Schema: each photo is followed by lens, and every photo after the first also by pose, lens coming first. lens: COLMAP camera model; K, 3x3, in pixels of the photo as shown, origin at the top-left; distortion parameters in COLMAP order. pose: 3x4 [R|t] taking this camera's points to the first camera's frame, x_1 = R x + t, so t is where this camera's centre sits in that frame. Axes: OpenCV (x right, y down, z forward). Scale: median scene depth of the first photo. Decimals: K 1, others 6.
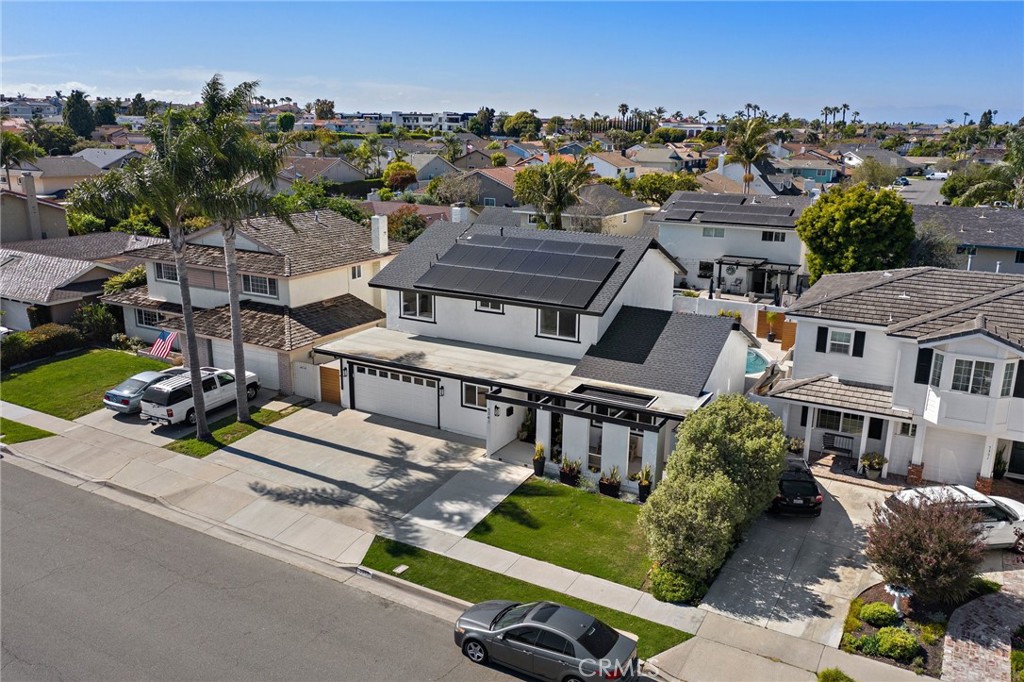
lens RADIAL K [[808.3, 0, 510.5], [0, 808.3, 344.3], [0, 0, 1]] dist [-0.000530, 0.008508]
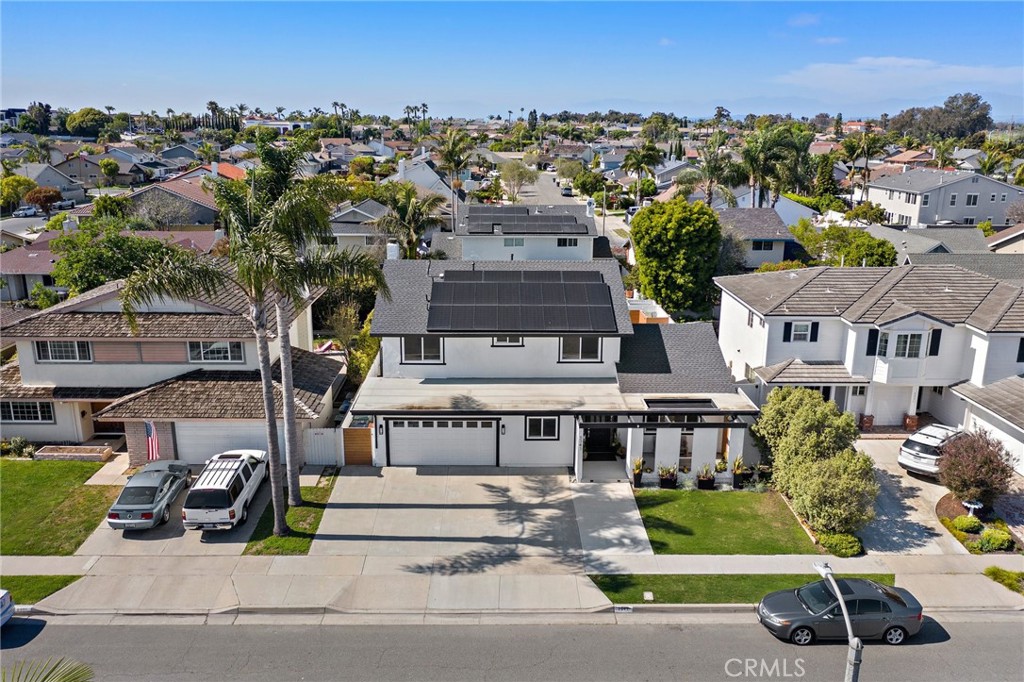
lens RADIAL K [[808.3, 0, 511.9], [0, 808.3, 341.0], [0, 0, 1]] dist [-0.000530, 0.008508]
pose [[0.861733, -0.135968, 0.488804, -0.575557], [0.133707, 0.990224, 0.039729, -0.094764], [-0.489427, 0.031121, 0.871489, 0.100086]]
